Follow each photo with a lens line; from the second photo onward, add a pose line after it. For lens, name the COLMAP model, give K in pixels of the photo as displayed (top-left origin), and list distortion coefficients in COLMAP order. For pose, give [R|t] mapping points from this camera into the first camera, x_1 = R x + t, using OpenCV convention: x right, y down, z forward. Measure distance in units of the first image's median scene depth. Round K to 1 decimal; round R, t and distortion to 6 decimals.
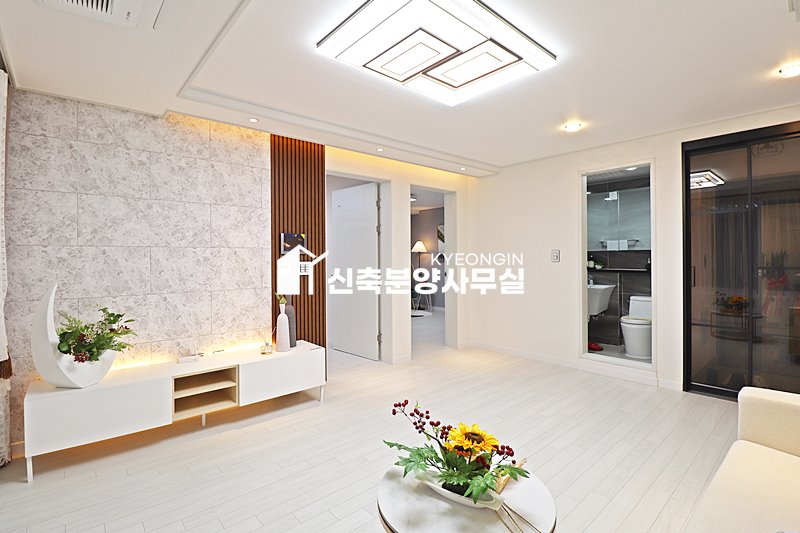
lens RADIAL K [[373.2, 0, 406.0], [0, 373.2, 258.3], [0, 0, 1]] dist [0.004492, -0.011398]
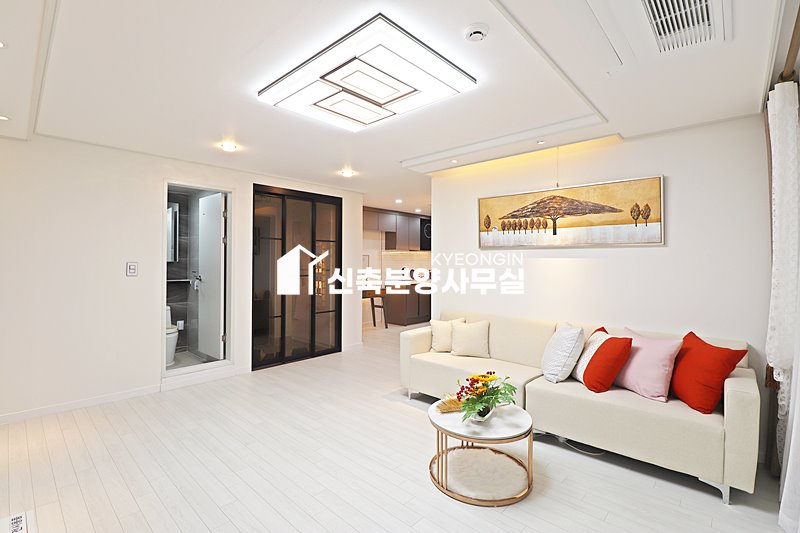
lens RADIAL K [[373.2, 0, 393.4], [0, 373.2, 259.7], [0, 0, 1]] dist [0.004492, -0.011398]
pose [[-0.082946, 0.021950, 0.996312, -0.652695], [-0.014626, 0.999623, -0.023241, -0.017323], [-0.996447, -0.016499, -0.082594, 0.653168]]
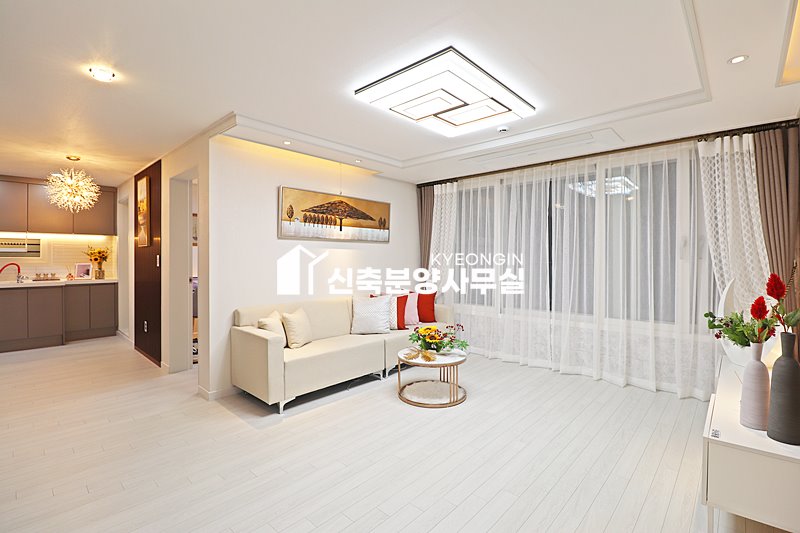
lens RADIAL K [[373.2, 0, 412.6], [0, 373.2, 260.6], [0, 0, 1]] dist [0.004492, -0.011398]
pose [[-0.992085, 0.012452, -0.124951, 0.243418], [0.012344, 0.999922, 0.001635, -0.009779], [0.124962, 0.000080, -0.992162, 1.476241]]
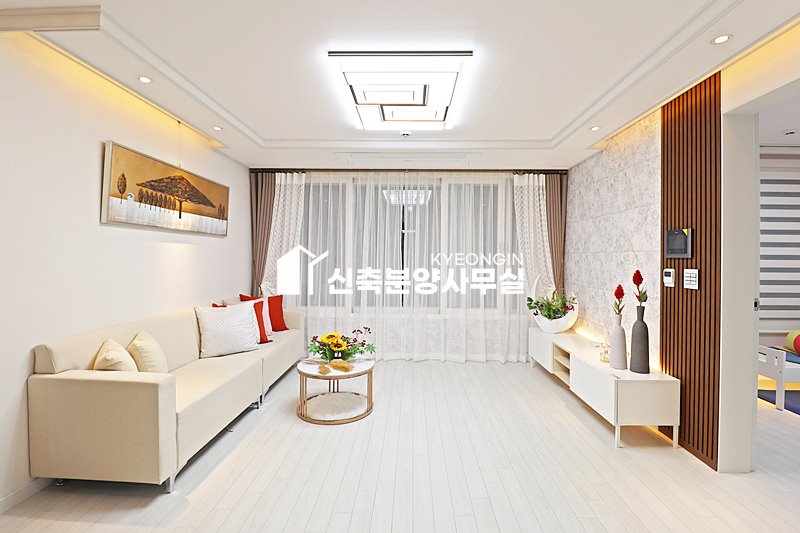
lens RADIAL K [[373.2, 0, 408.3], [0, 373.2, 259.2], [0, 0, 1]] dist [0.004492, -0.011398]
pose [[-0.671502, 0.008327, -0.740956, 0.647051], [0.002268, 0.999955, 0.009182, -0.018019], [0.741000, 0.004485, -0.671491, 1.207991]]
